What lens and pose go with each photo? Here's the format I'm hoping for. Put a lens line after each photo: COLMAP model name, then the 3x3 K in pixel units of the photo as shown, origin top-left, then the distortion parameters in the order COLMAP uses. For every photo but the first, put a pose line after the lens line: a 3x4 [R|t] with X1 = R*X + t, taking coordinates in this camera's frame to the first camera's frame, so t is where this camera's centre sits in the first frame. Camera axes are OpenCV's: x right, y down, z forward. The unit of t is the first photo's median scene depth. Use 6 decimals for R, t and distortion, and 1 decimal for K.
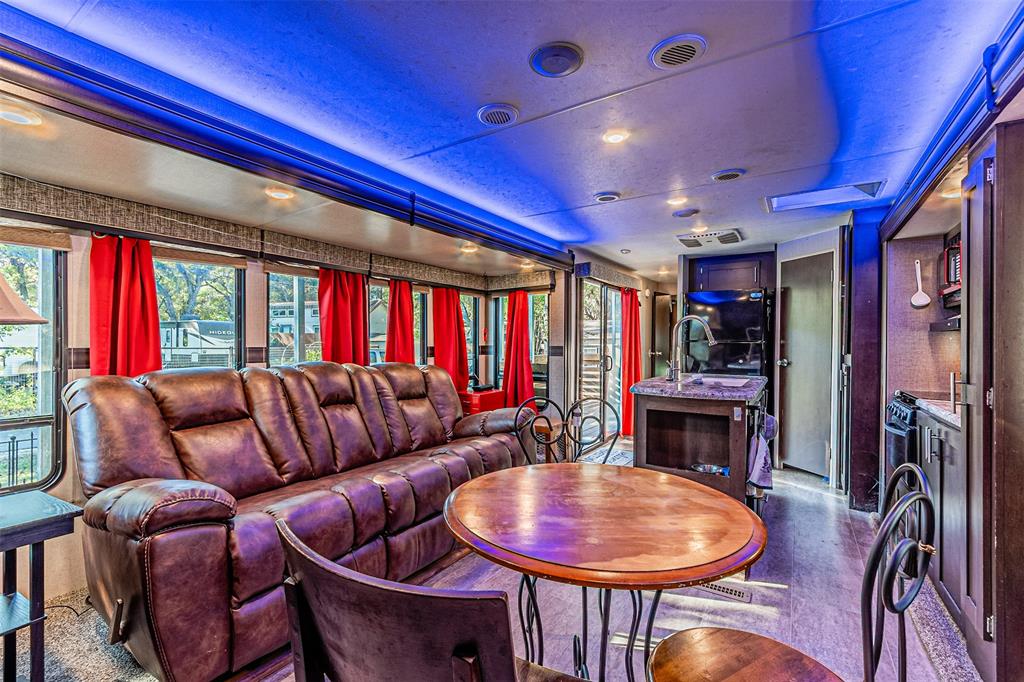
lens RADIAL K [[458.8, 0, 515.9], [0, 458.8, 350.6], [0, 0, 1]] dist [0.012858, -0.003099]
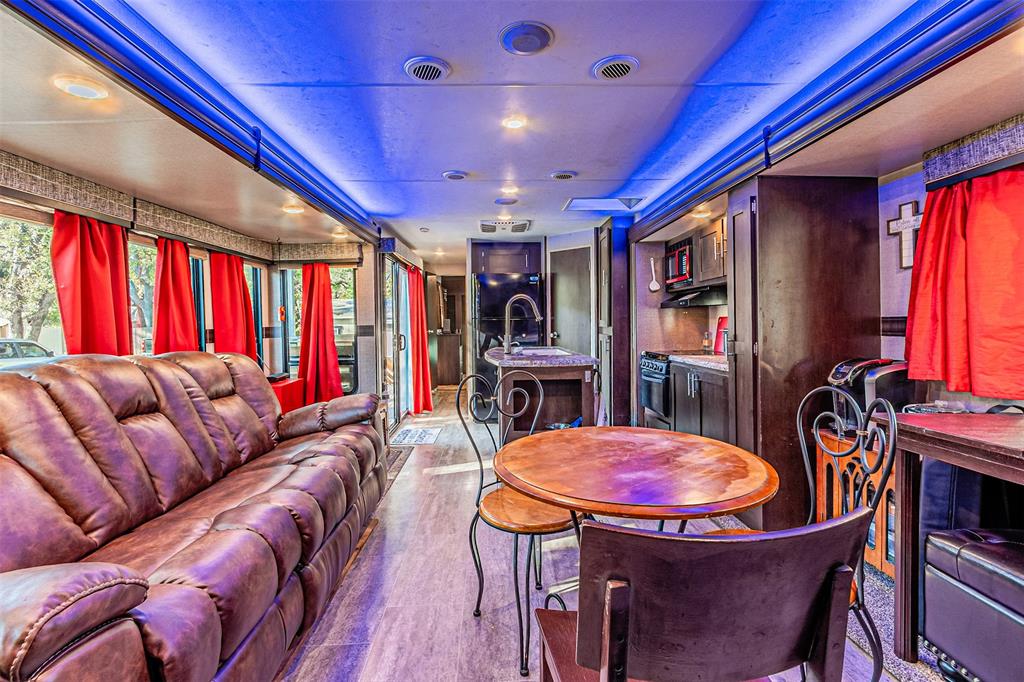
lens RADIAL K [[458.8, 0, 520.4], [0, 458.8, 334.0], [0, 0, 1]] dist [0.012858, -0.003099]
pose [[0.812563, -0.032797, 0.581949, -0.265233], [0.028537, 0.999457, 0.016481, 0.001105], [-0.582174, 0.003215, 0.813058, 0.091732]]
